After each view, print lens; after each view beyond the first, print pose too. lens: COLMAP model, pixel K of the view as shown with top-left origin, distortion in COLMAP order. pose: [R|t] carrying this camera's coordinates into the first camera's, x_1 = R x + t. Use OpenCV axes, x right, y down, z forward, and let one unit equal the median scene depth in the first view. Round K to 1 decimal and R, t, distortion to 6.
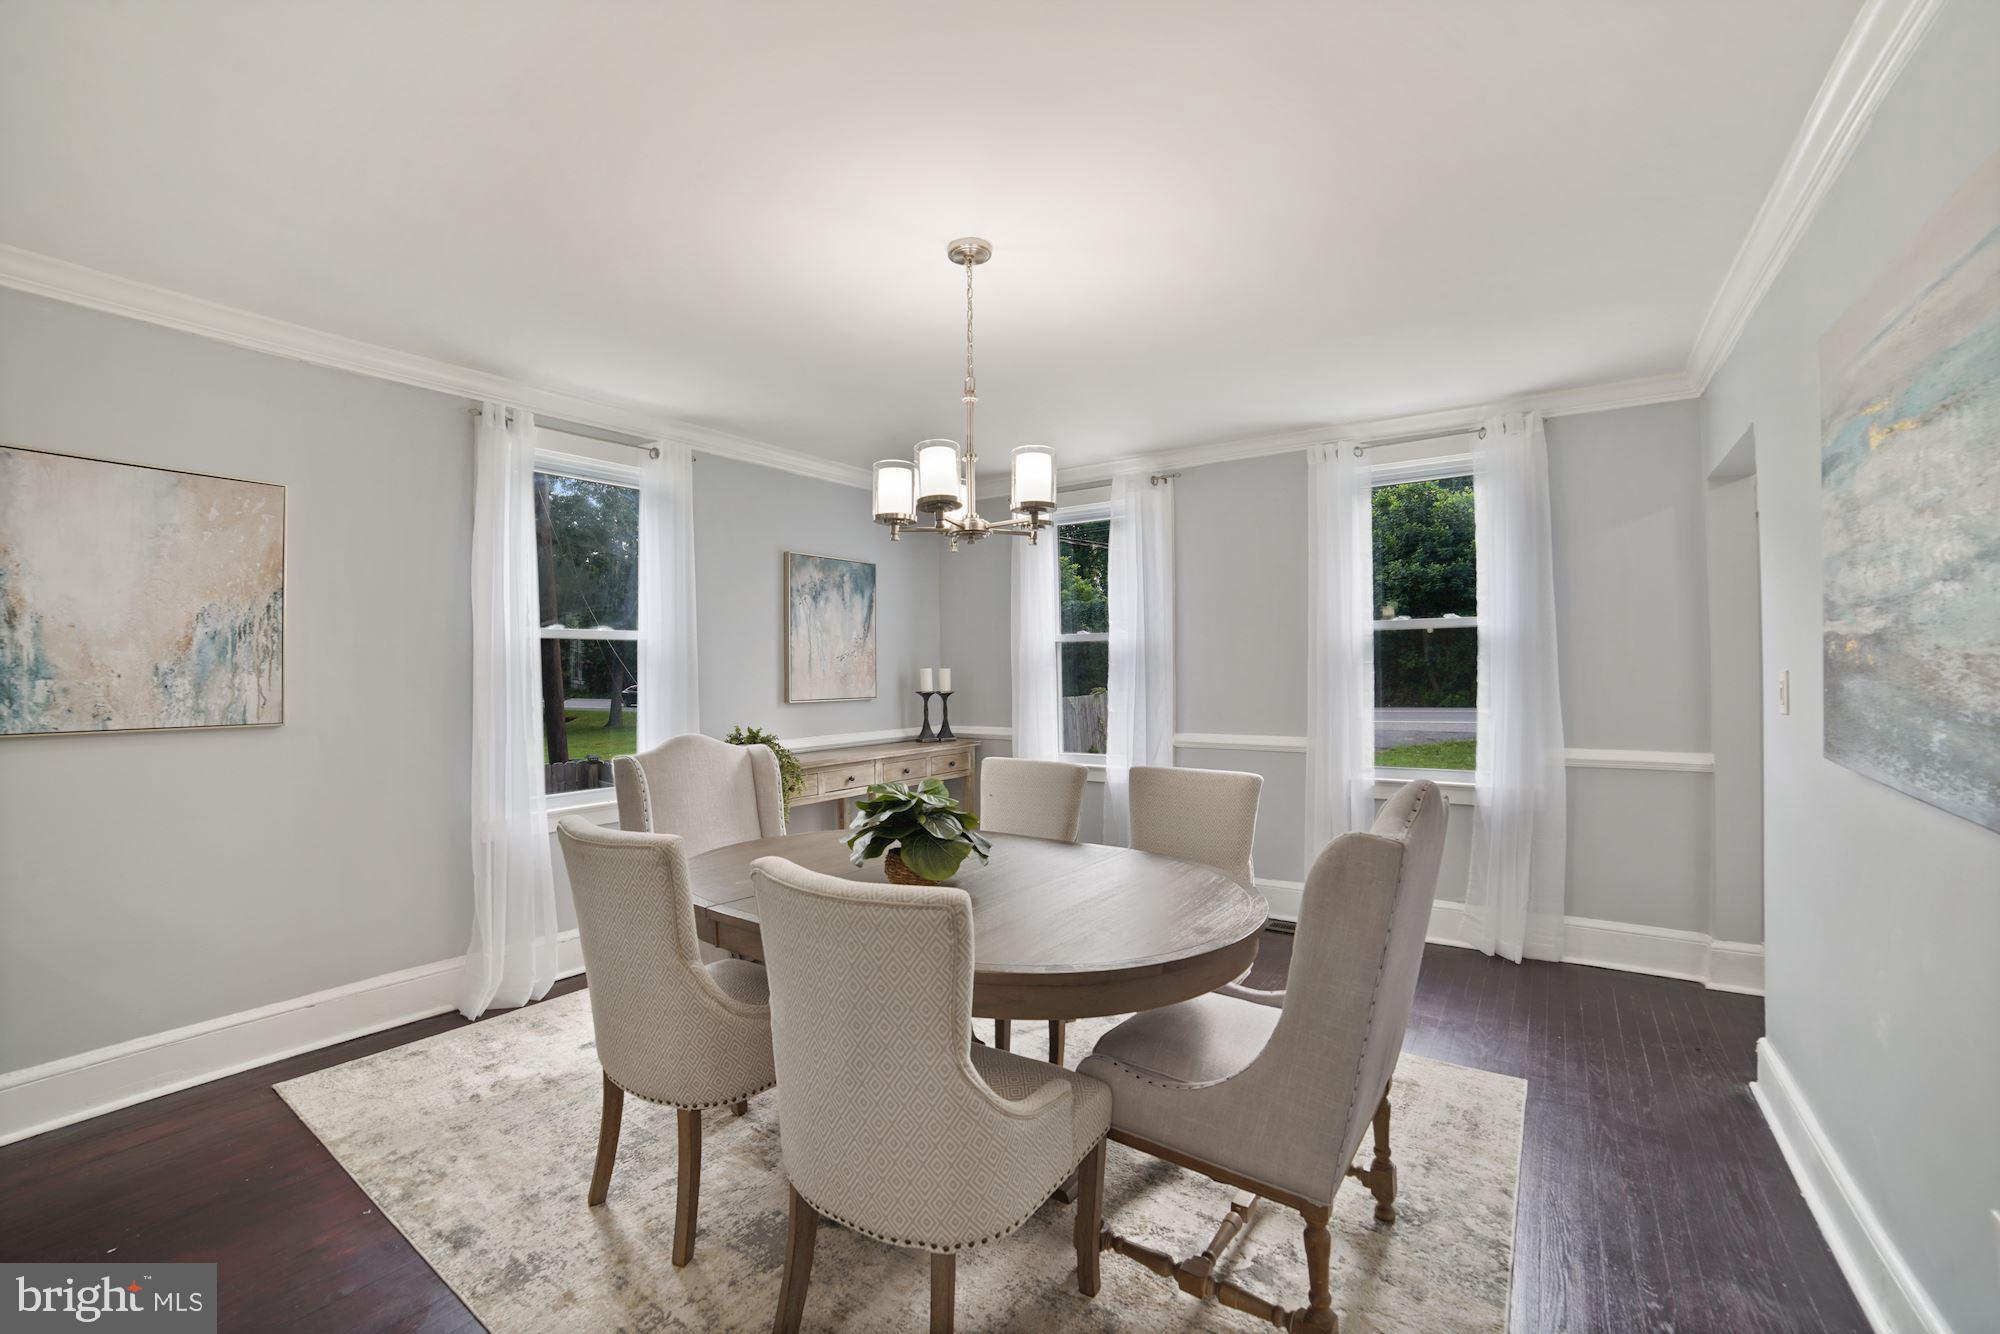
lens RADIAL K [[820.0, 0, 1006.8], [0, 820.0, 666.8], [0, 0, 1]] dist [-0.021622, -0.000060]
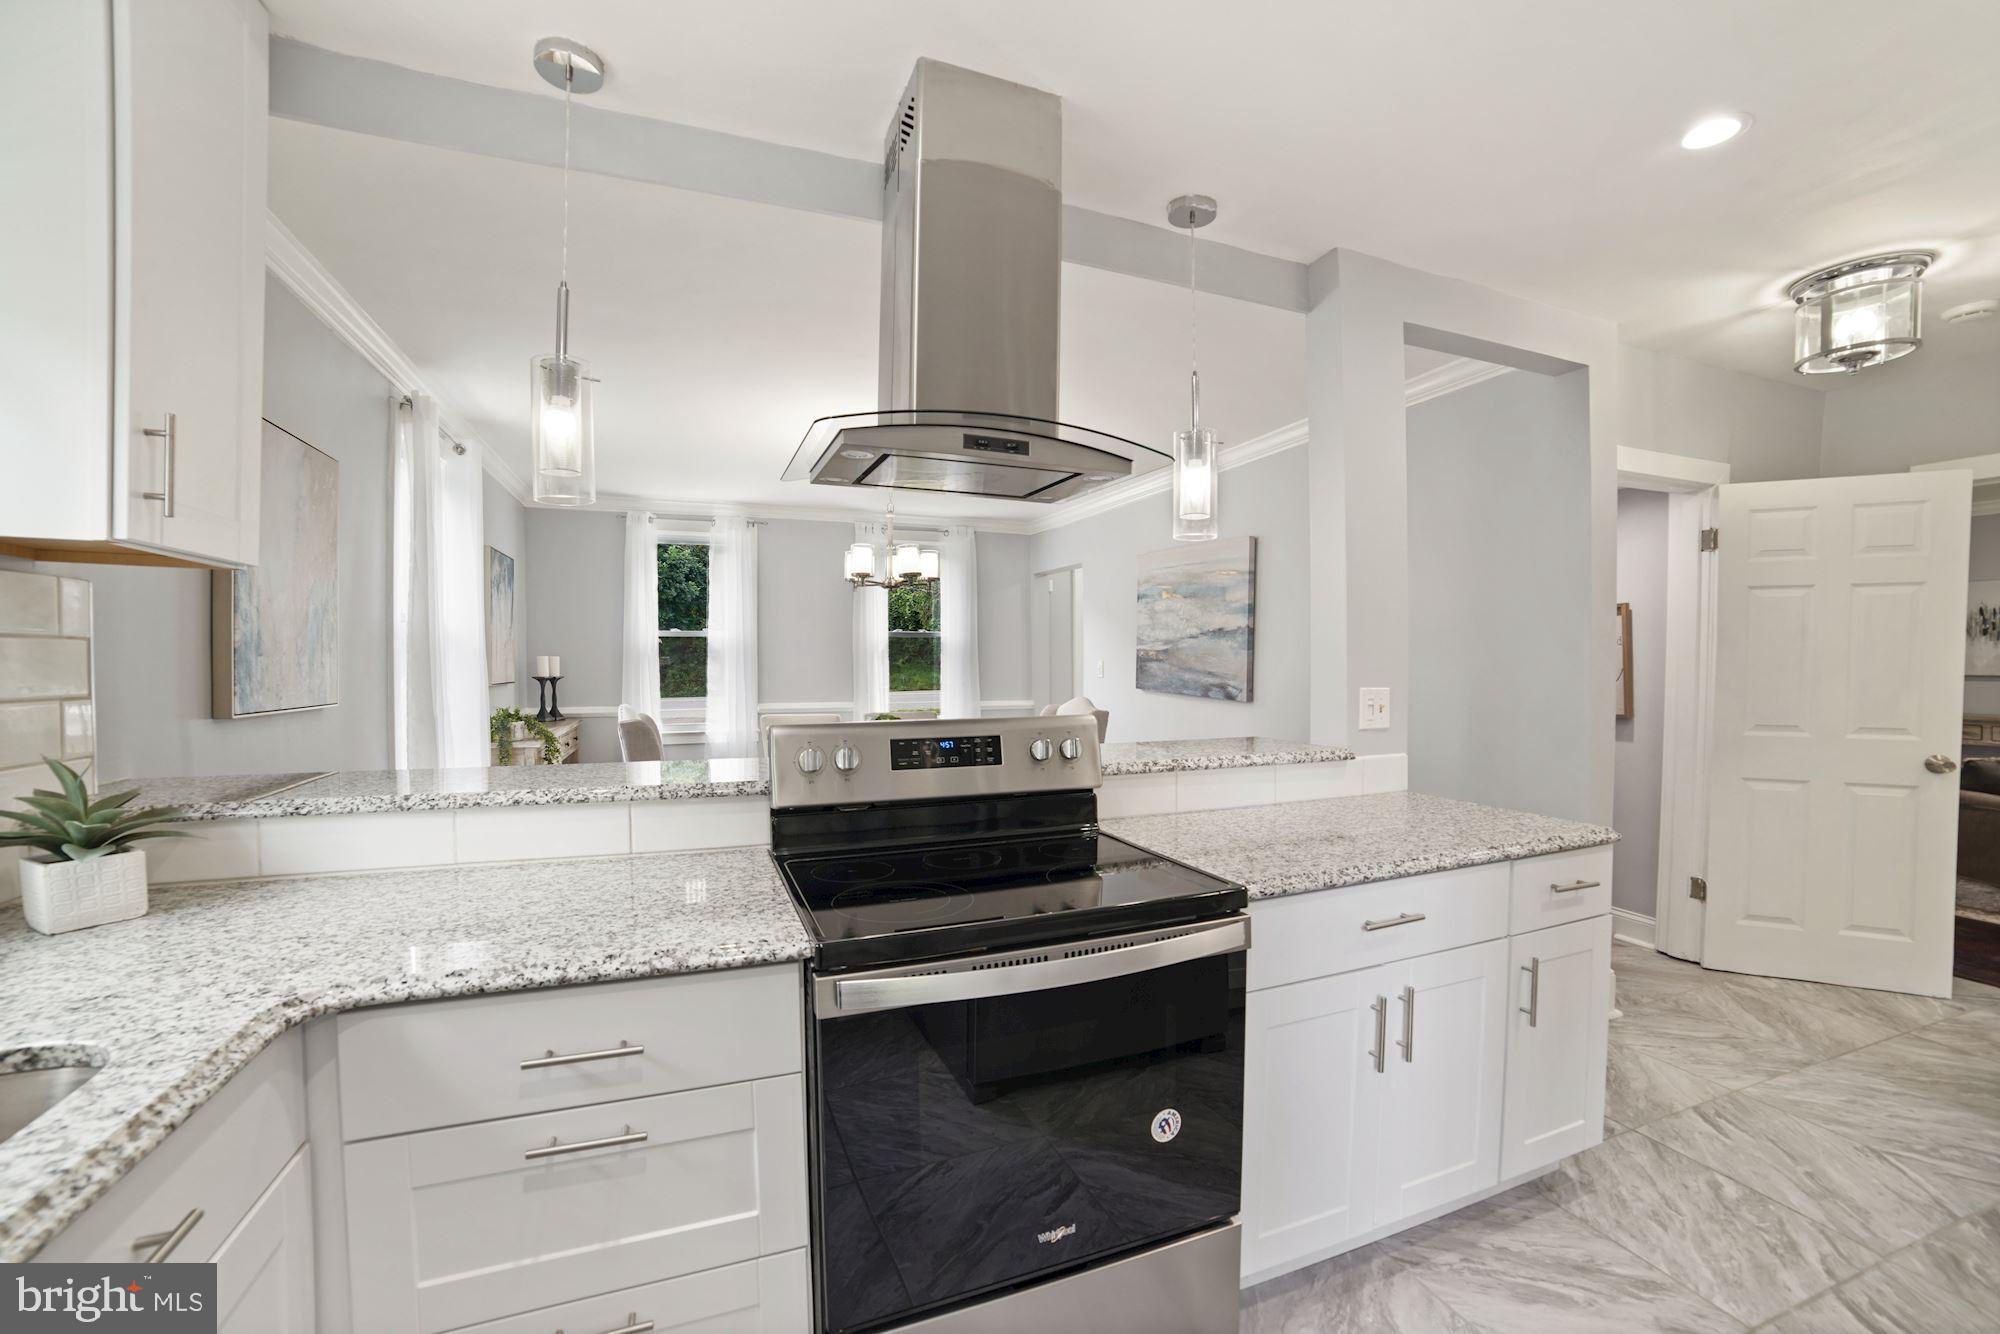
lens RADIAL K [[820.0, 0, 1005.8], [0, 820.0, 673.8], [0, 0, 1]] dist [-0.021622, -0.000060]
pose [[0.603640, -0.005708, 0.797236, -0.660578], [-0.007078, 0.999897, 0.012518, 0.006887], [-0.797225, -0.013199, 0.603537, -0.190686]]
